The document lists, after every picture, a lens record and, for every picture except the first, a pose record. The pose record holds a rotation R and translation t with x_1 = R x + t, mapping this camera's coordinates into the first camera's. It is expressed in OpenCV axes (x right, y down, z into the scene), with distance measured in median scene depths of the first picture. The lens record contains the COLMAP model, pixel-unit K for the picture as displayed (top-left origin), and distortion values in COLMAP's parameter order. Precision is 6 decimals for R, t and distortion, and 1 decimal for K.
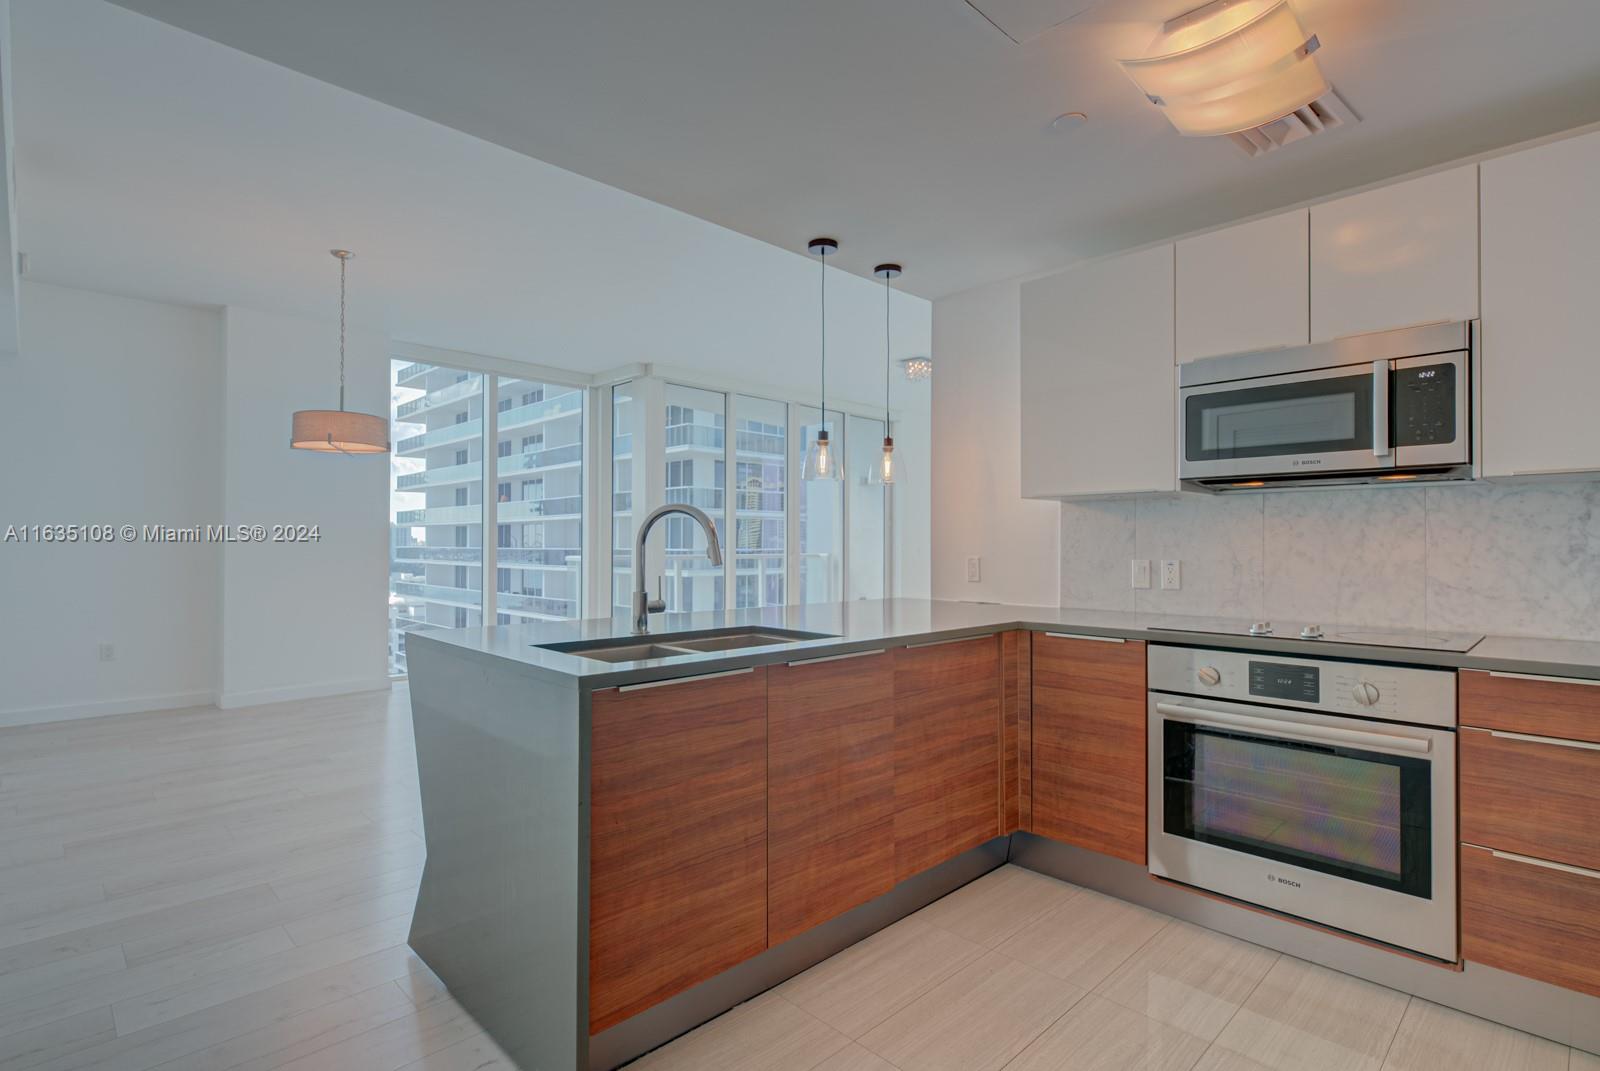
lens RADIAL K [[777.7, 0, 796.3], [0, 777.7, 539.6], [0, 0, 1]] dist [-0.003715, -0.000333]
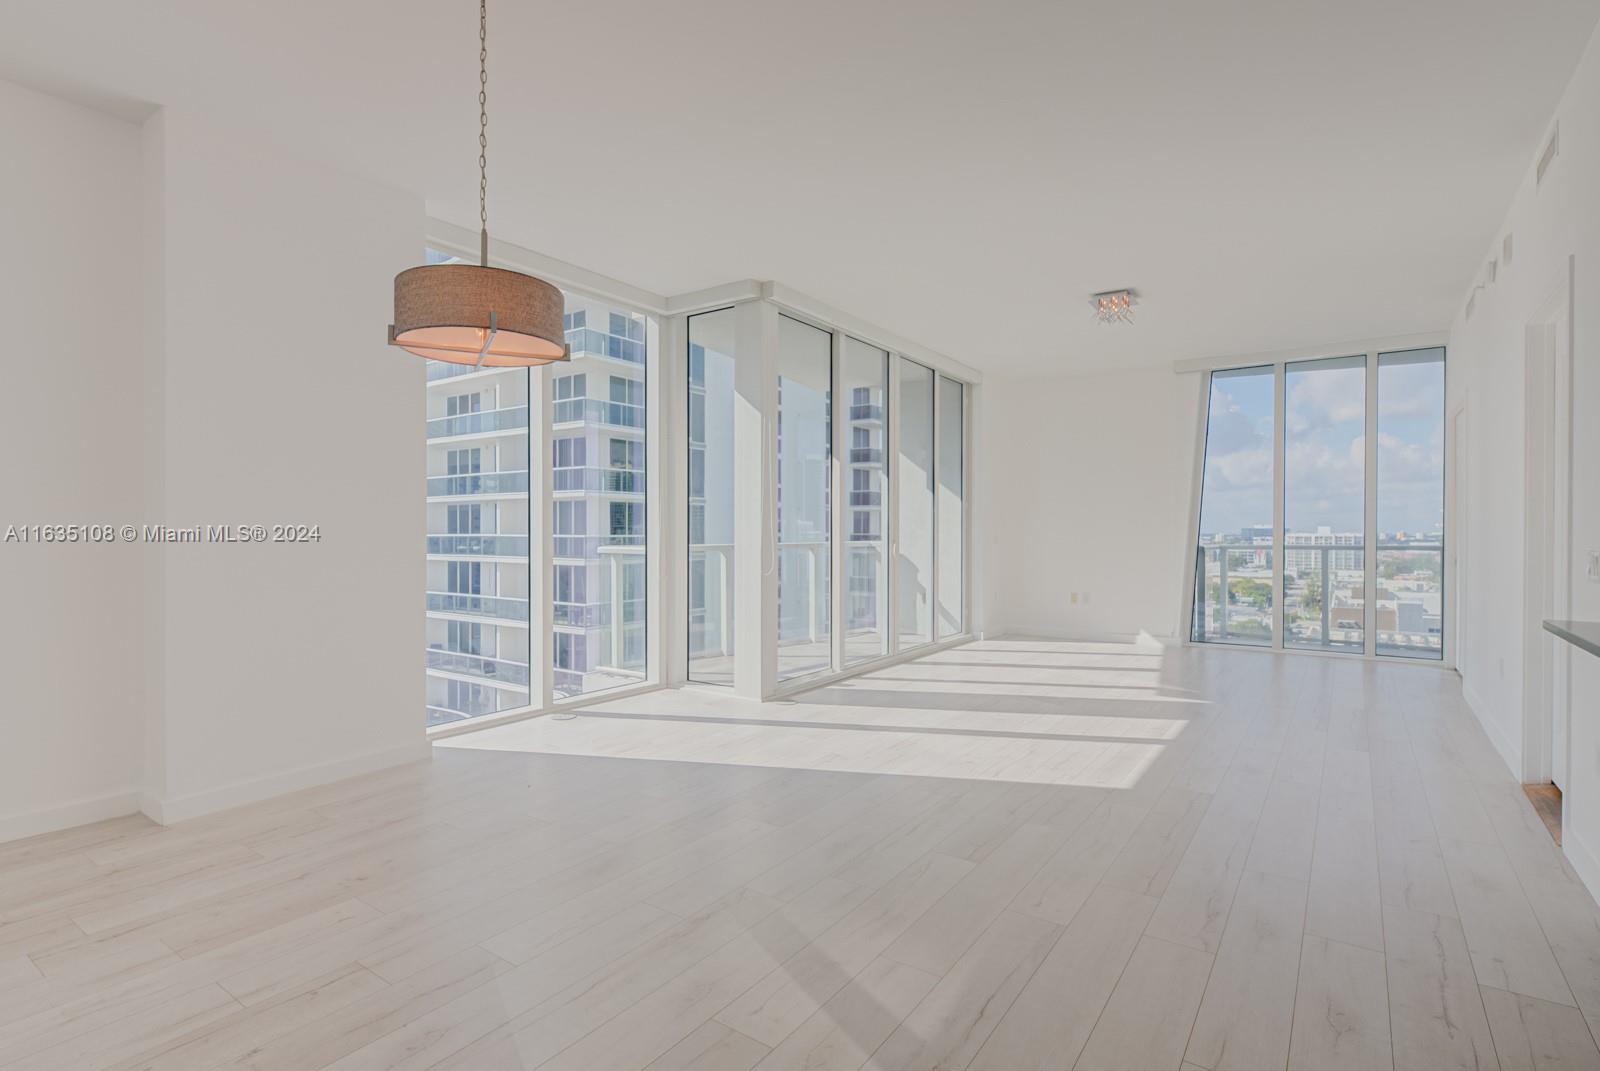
lens RADIAL K [[781.0, 0, 797.6], [0, 781.0, 533.7], [0, 0, 1]] dist [0.000844, -0.001000]
pose [[0.983270, -0.002250, 0.182142, -0.862744], [0.000304, 0.999943, 0.010711, 0.002411], [-0.182156, -0.010476, 0.983214, 0.801817]]
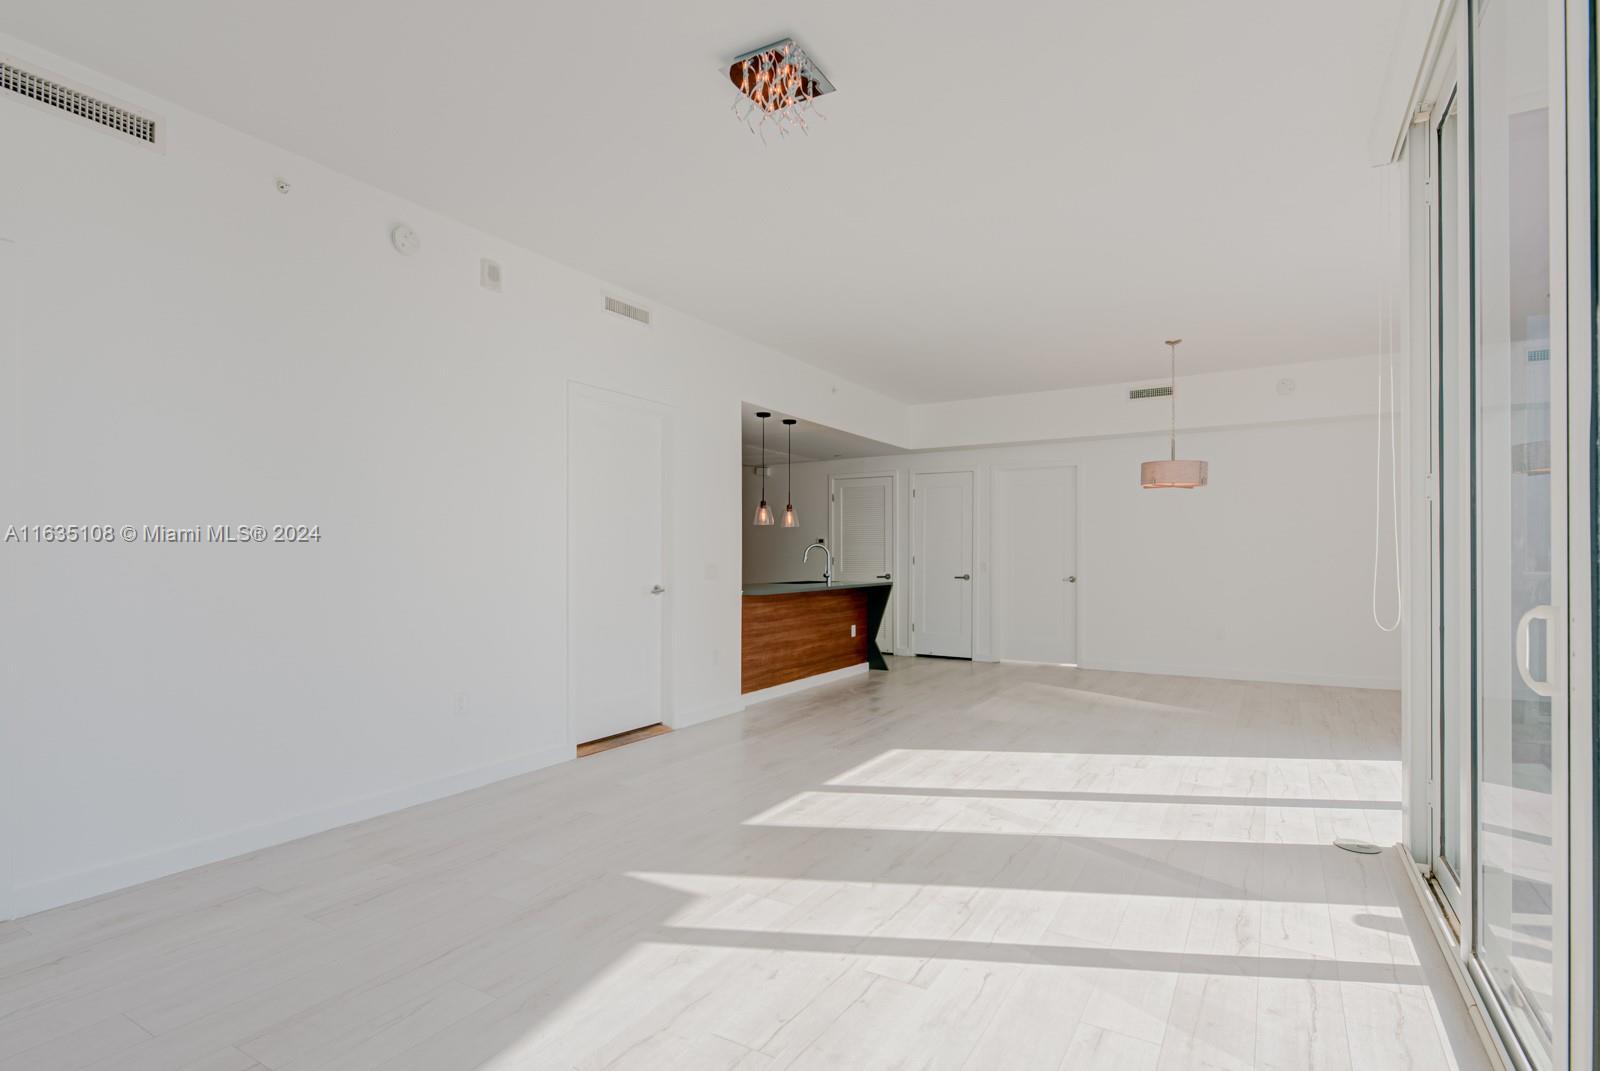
lens RADIAL K [[774.3, 0, 811.2], [0, 774.3, 552.3], [0, 0, 1]] dist [0.000645, -0.000181]
pose [[-0.964732, -0.004222, -0.263201, 0.697439], [-0.001527, 0.999944, -0.010442, 0.022063], [0.263231, -0.009672, -0.964684, 3.906967]]
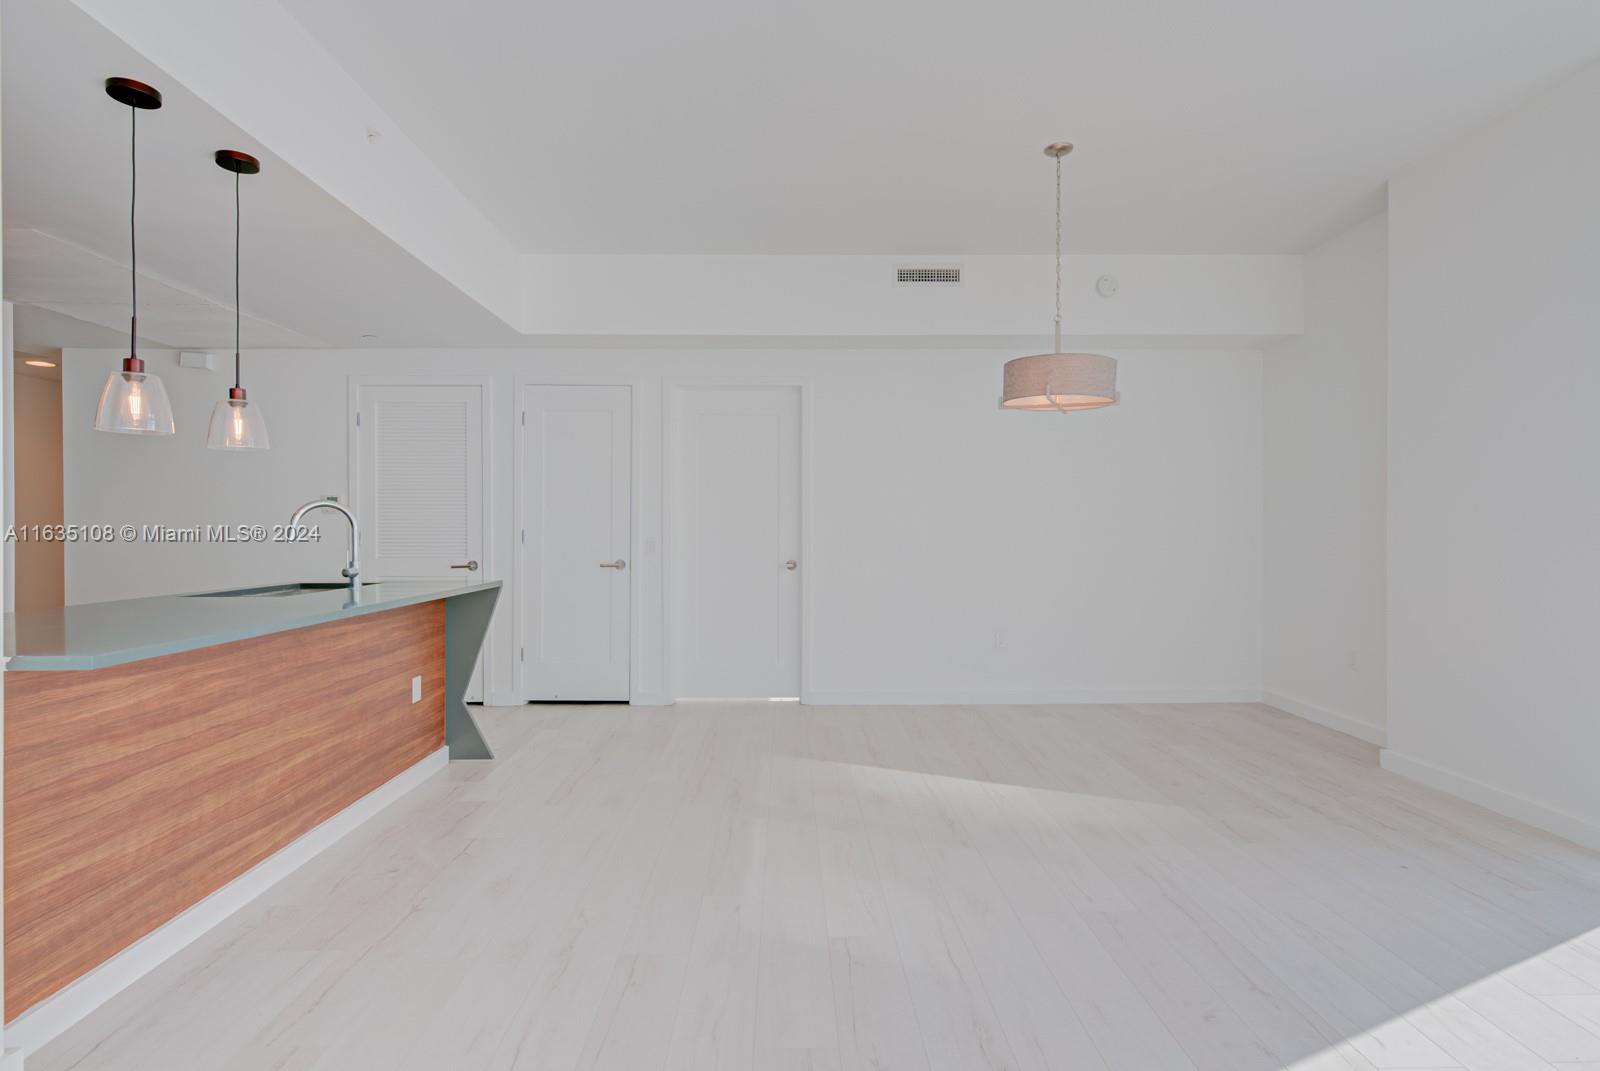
lens RADIAL K [[781.0, 0, 797.6], [0, 781.0, 533.7], [0, 0, 1]] dist [0.000844, -0.001000]
pose [[-0.680357, 0.001658, -0.732879, 0.297590], [0.003323, 0.999994, -0.000822, 0.017994], [0.732873, -0.002995, -0.680359, 2.458915]]
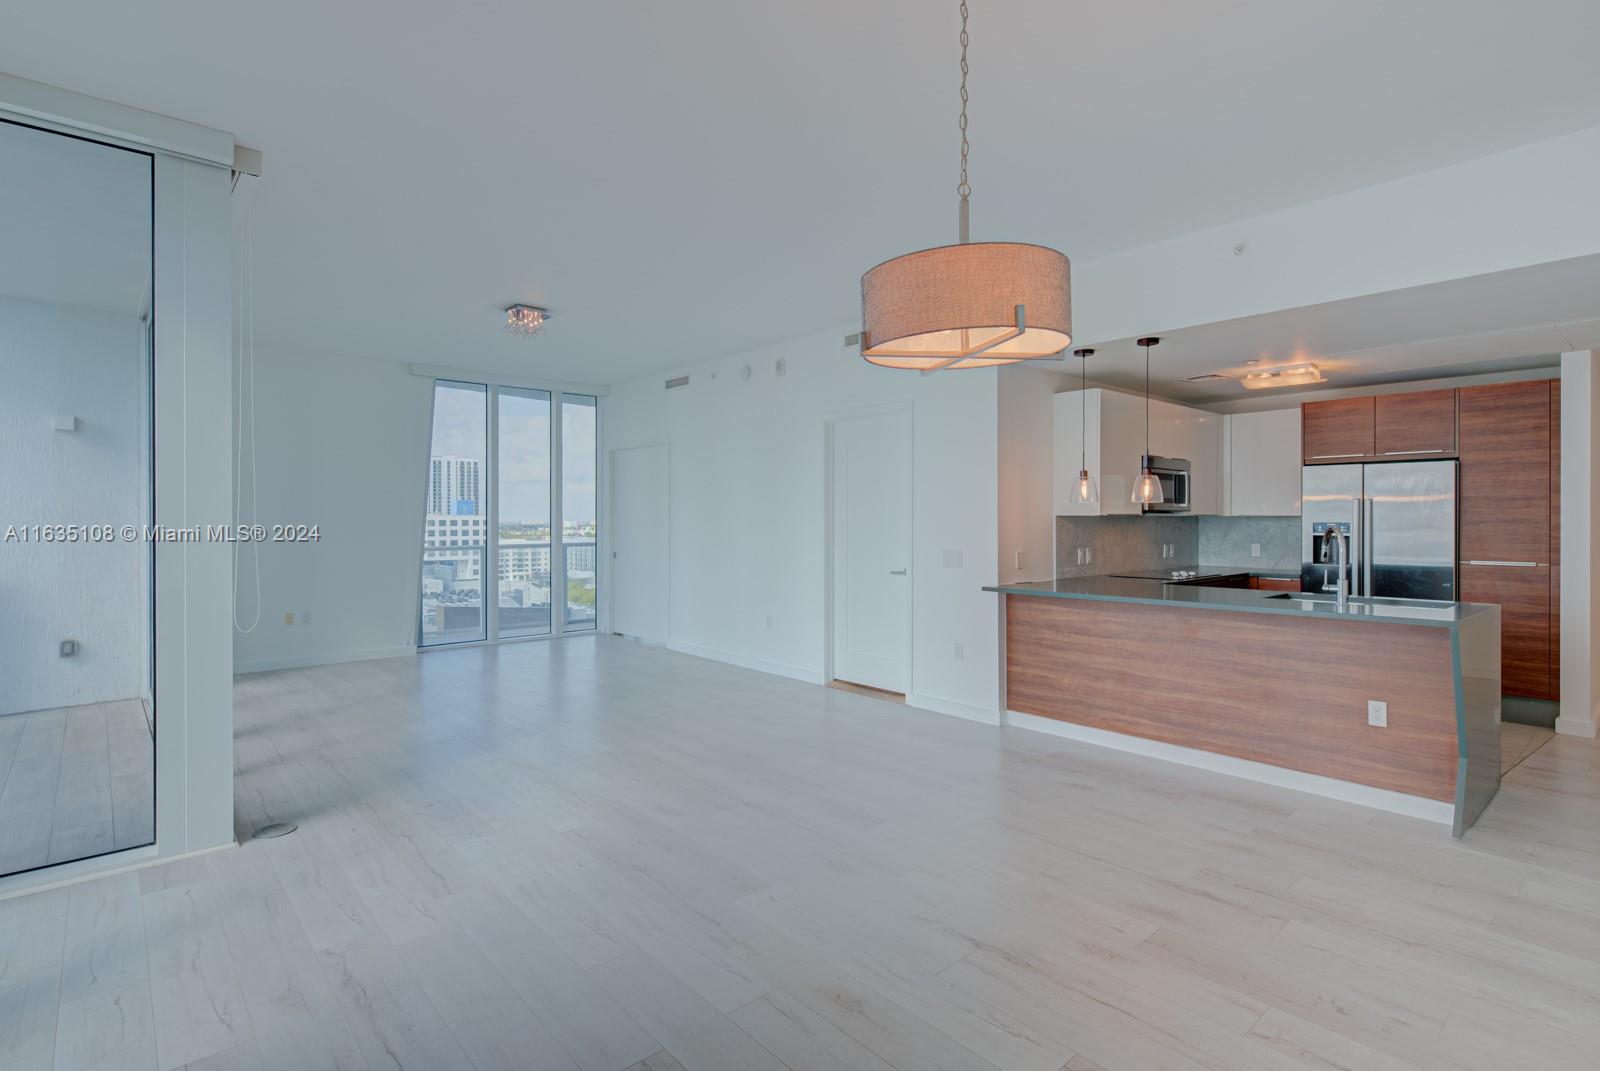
lens RADIAL K [[790.3, 0, 800.1], [0, 790.3, 522.6], [0, 0, 1]] dist [0.004926, -0.000275]
pose [[0.042992, -0.006256, 0.999056, -1.821006], [-0.005171, 0.999966, 0.006484, -0.056106], [-0.999062, -0.005444, 0.042959, 1.957724]]
